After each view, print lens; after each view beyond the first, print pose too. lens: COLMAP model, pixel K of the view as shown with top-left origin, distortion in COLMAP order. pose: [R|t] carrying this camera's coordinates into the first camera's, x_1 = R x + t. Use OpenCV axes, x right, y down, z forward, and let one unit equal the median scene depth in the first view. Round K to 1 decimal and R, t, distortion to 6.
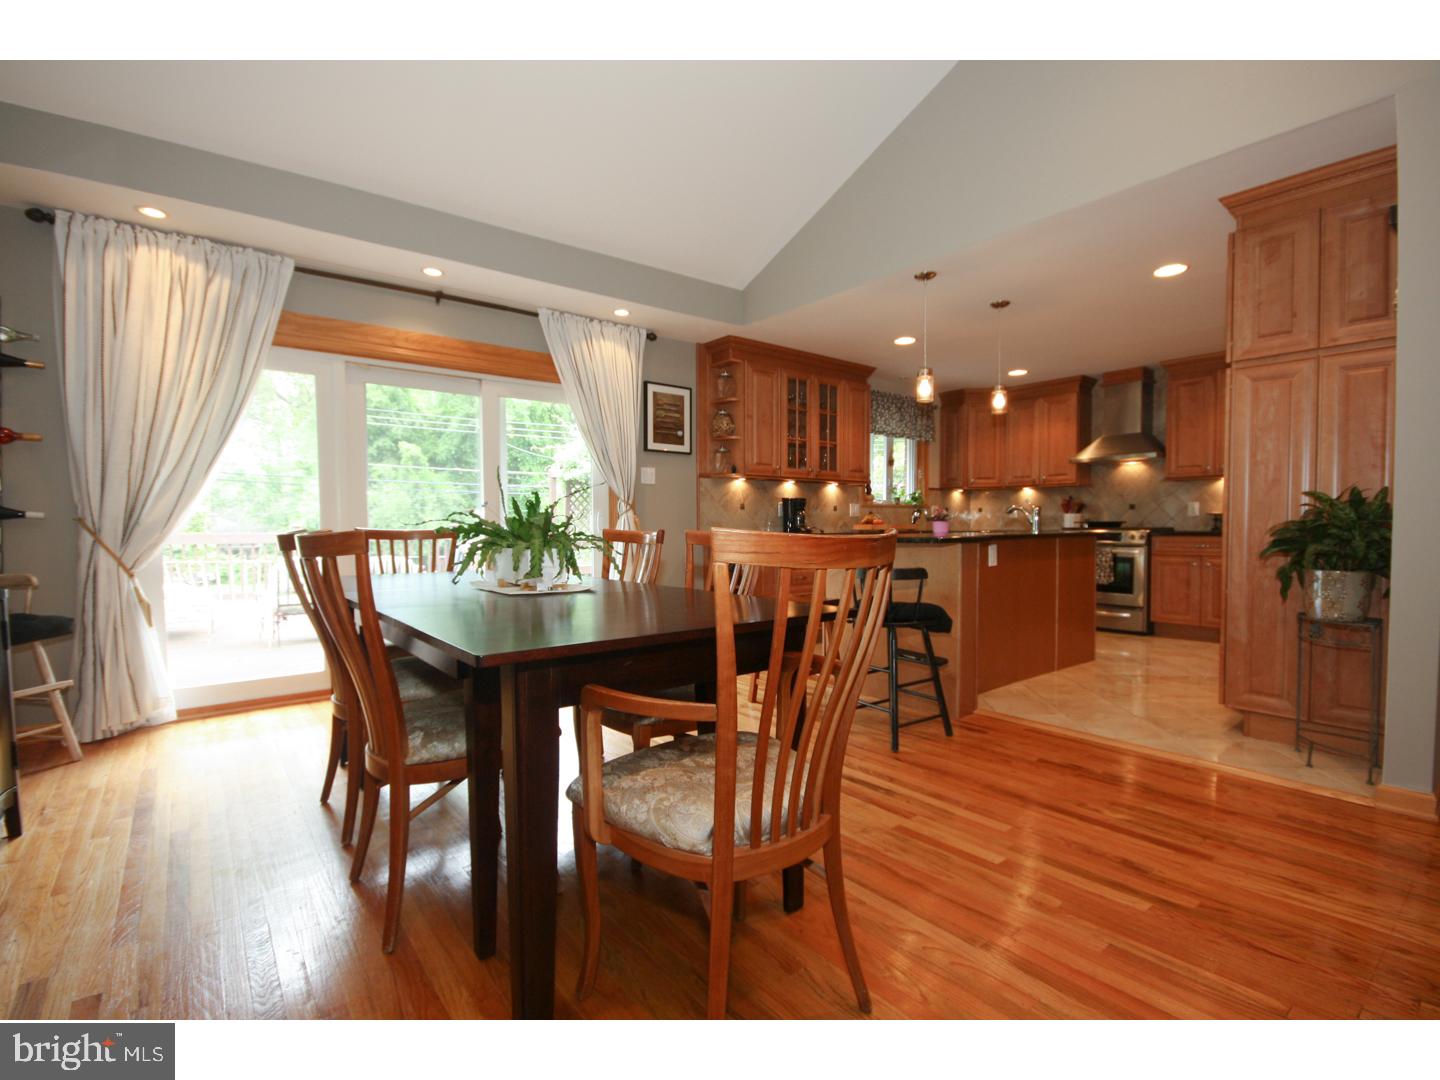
lens RADIAL K [[685.0, 0, 703.4], [0, 685.0, 547.6], [0, 0, 1]] dist [0.000401, -0.000626]
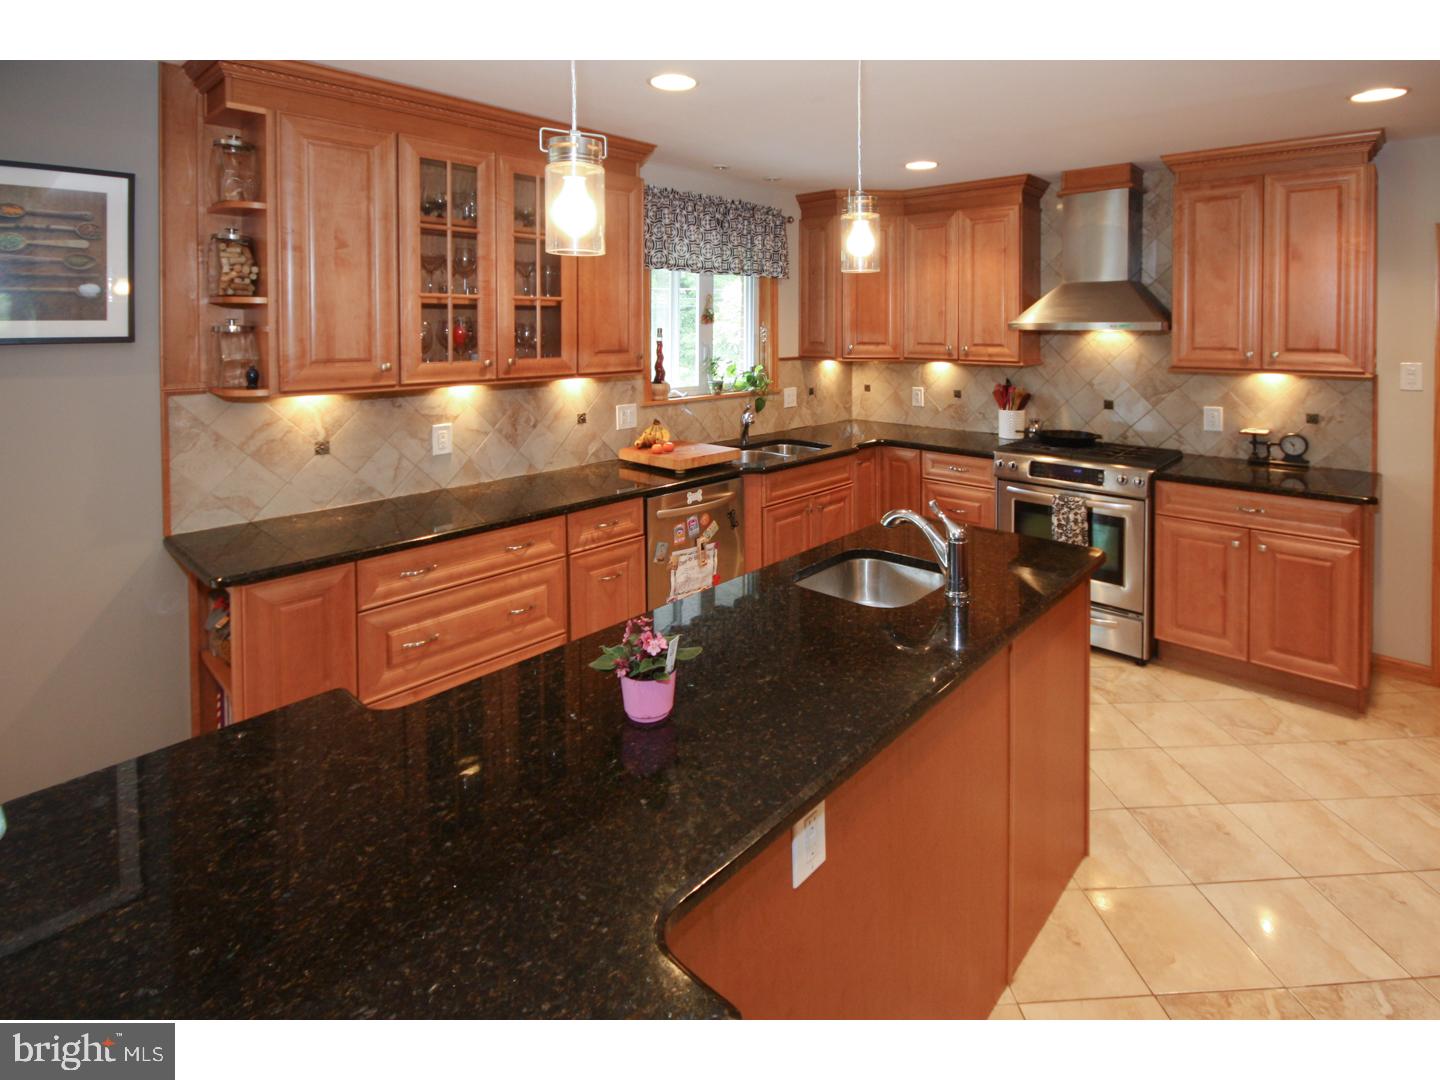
lens RADIAL K [[774.3, 0, 741.6], [0, 774.3, 340.4], [0, 0, 1]] dist [-0.002915, 0.000094]
pose [[0.983093, -0.003157, 0.183080, 0.244563], [0.005211, 0.999929, -0.010735, -0.130454], [-0.183033, 0.011507, 0.983039, 0.500388]]
